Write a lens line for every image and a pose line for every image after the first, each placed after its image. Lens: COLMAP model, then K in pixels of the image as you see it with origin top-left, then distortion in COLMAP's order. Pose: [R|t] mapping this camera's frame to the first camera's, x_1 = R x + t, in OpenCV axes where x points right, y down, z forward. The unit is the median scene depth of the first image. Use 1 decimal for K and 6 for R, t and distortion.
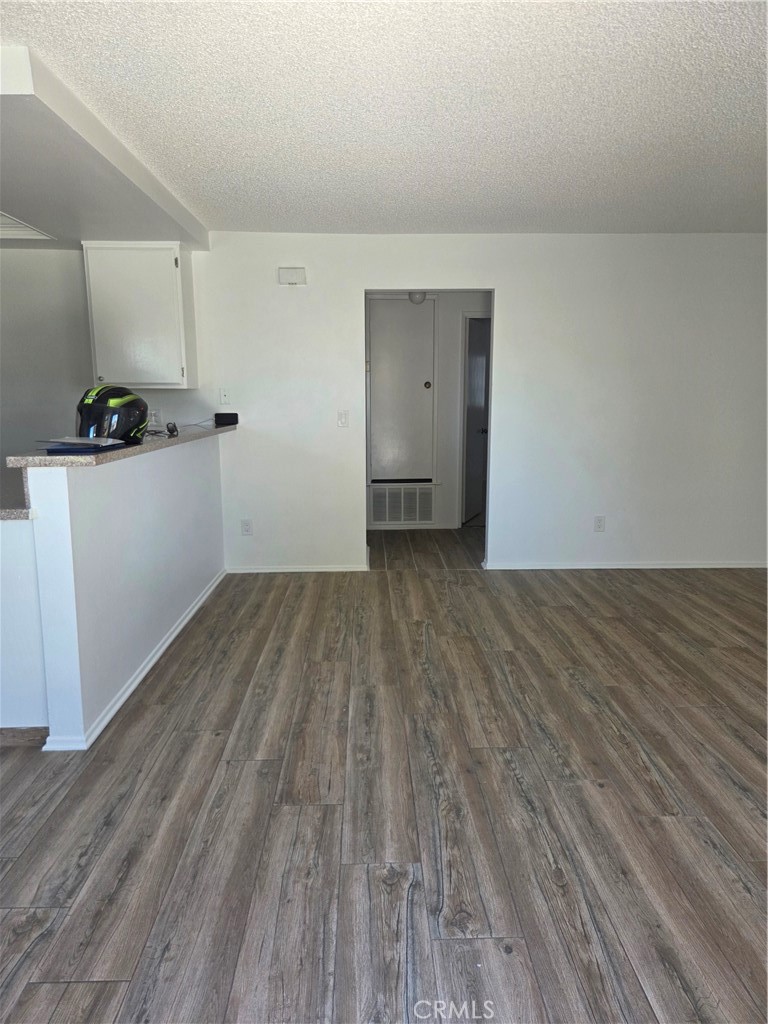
lens RADIAL K [[688.1, 0, 389.0], [0, 688.1, 503.5], [0, 0, 1]] dist [0.061570, -0.047662]
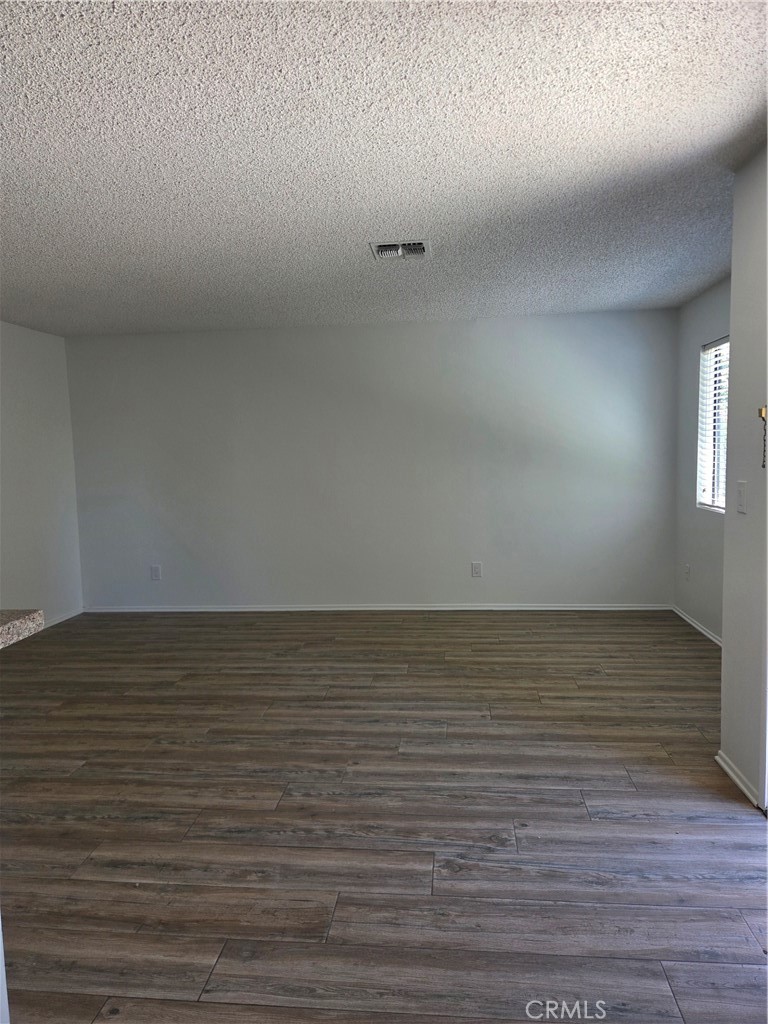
lens RADIAL K [[688.1, 0, 380.2], [0, 688.1, 511.5], [0, 0, 1]] dist [0.061570, -0.047662]
pose [[0.144803, -0.089464, 0.985408, -0.884529], [0.180948, 0.981503, 0.062520, -0.125667], [-0.972774, 0.169255, 0.158313, 0.640905]]
